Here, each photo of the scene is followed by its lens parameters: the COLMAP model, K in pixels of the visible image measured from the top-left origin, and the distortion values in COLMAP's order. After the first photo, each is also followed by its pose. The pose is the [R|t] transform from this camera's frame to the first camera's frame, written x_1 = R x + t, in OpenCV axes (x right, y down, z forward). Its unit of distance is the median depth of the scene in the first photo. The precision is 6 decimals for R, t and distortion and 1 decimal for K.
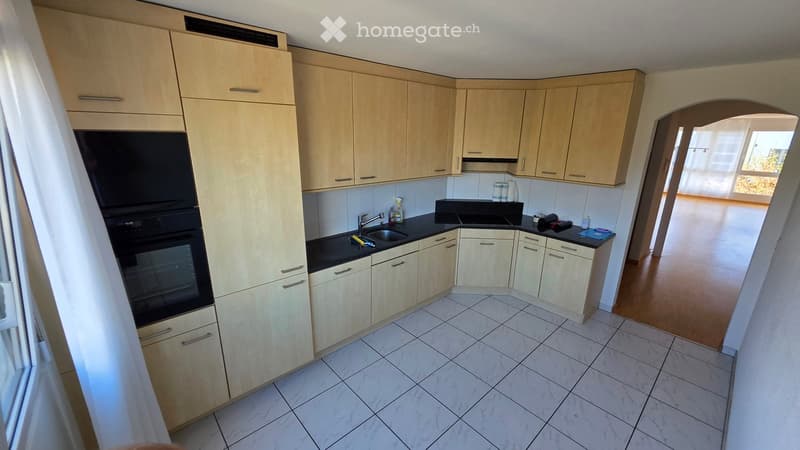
lens RADIAL K [[318.5, 0, 400.0], [0, 318.5, 225.0], [0, 0, 1]] dist [-0.001539, -0.000315]
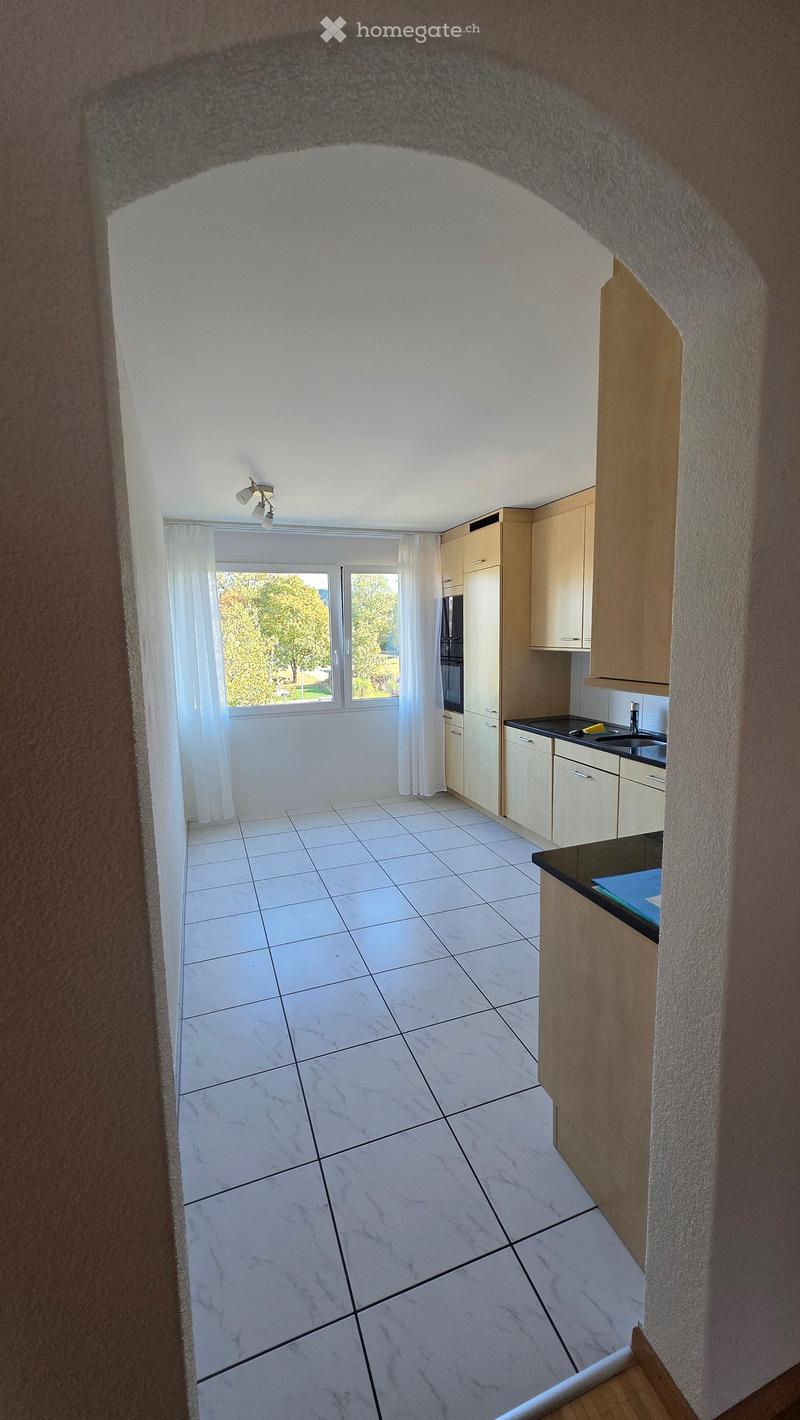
lens RADIAL K [[565.4, 0, 400.0], [0, 565.4, 710.0], [0, 0, 1]] dist [-0.001539, -0.000315]
pose [[-0.378940, 0.119087, -0.917727, 1.816935], [-0.238797, 0.945518, 0.221295, -0.256757], [0.894081, 0.303008, -0.329857, 1.576346]]
